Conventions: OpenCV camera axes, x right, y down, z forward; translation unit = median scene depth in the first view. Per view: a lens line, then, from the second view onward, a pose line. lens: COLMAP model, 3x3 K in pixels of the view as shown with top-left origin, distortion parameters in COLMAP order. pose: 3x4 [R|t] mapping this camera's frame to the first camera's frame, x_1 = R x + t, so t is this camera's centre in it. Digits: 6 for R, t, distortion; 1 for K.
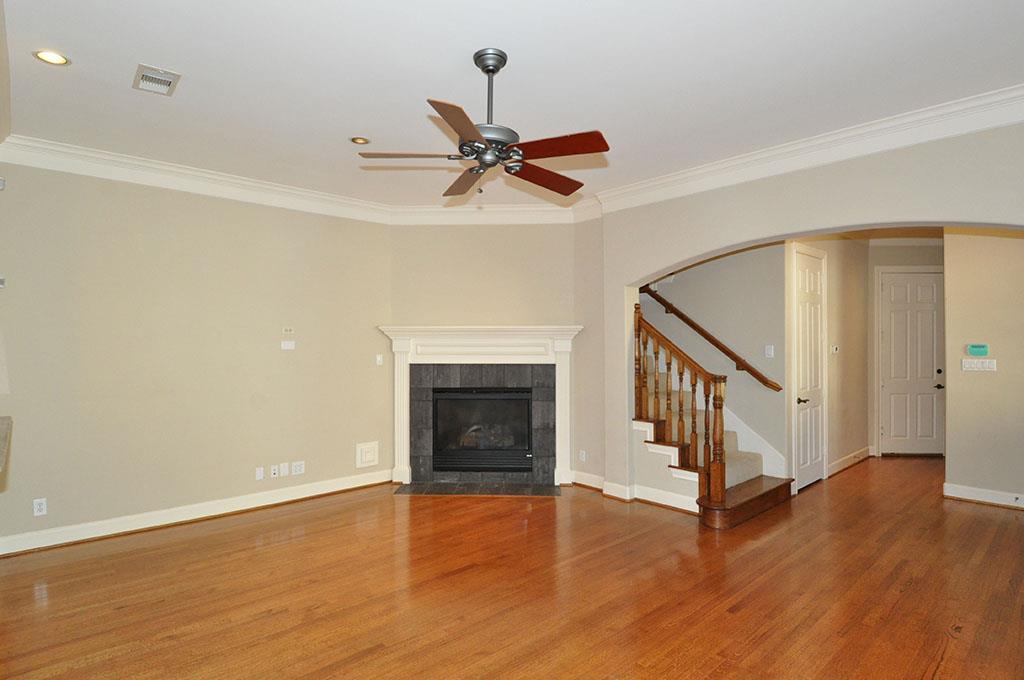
lens RADIAL K [[537.3, 0, 521.3], [0, 537.3, 332.1], [0, 0, 1]] dist [0.010269, -0.020006]
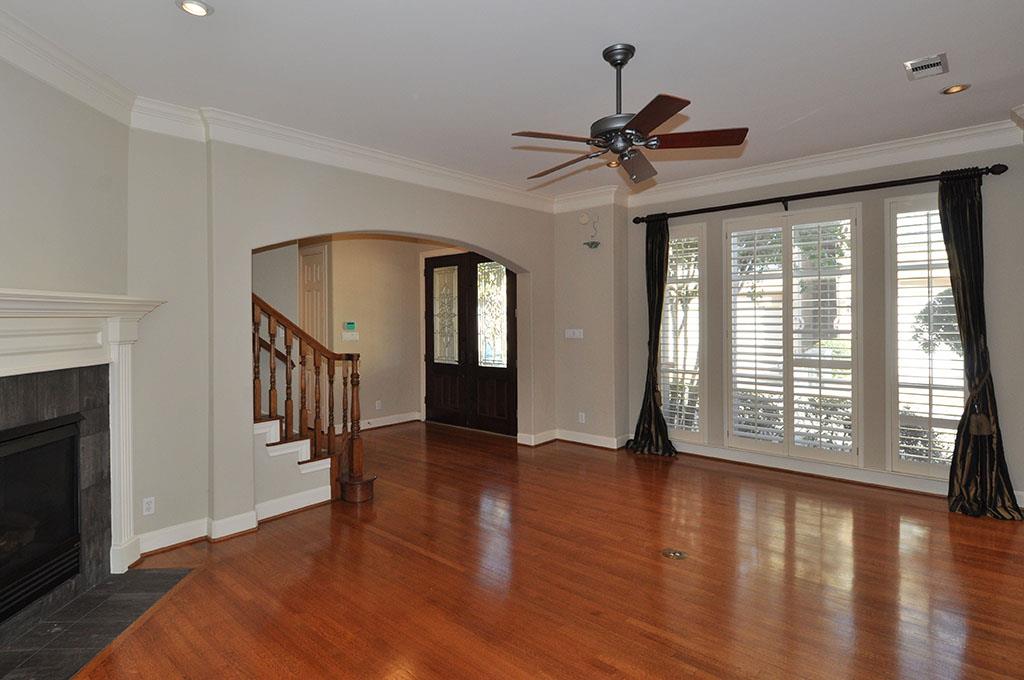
lens RADIAL K [[537.3, 0, 528.7], [0, 537.3, 320.5], [0, 0, 1]] dist [0.010269, -0.020006]
pose [[-0.114461, -0.004219, 0.993419, -0.557735], [-0.003558, 0.999986, 0.003836, 0.011011], [-0.993421, -0.003095, -0.114474, 0.641288]]
